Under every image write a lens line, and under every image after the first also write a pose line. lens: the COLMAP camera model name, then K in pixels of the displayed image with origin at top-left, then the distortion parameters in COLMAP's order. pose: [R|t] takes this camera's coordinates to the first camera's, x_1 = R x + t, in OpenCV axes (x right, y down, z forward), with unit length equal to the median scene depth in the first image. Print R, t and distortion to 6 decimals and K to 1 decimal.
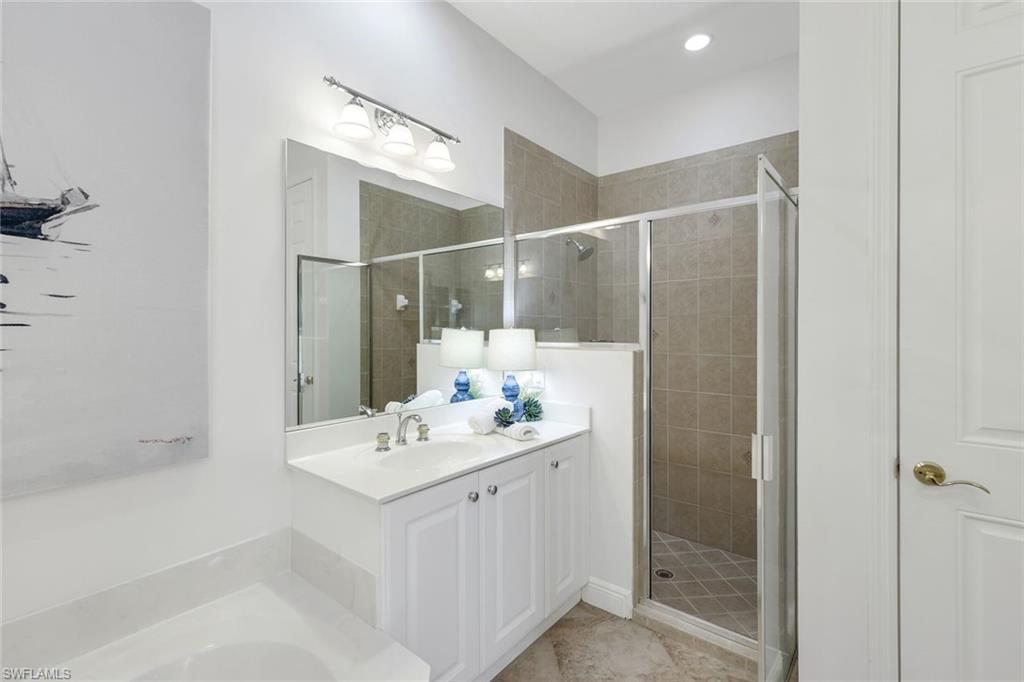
lens RADIAL K [[455.8, 0, 494.6], [0, 455.8, 332.0], [0, 0, 1]] dist [0.002517, 0.000300]
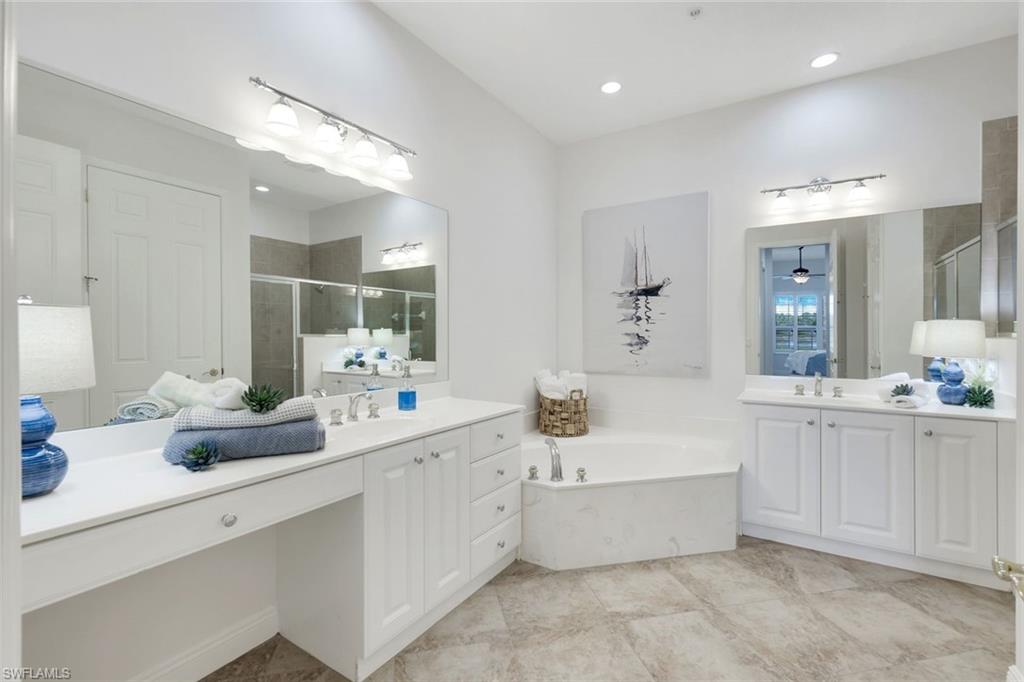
lens RADIAL K [[455.8, 0, 494.6], [0, 455.8, 332.0], [0, 0, 1]] dist [0.002517, 0.000300]
pose [[0.072631, -0.007878, -0.997328, 1.056052], [-0.007421, 0.999937, -0.008439, 0.040379], [0.997331, 0.008014, 0.072568, -0.182104]]
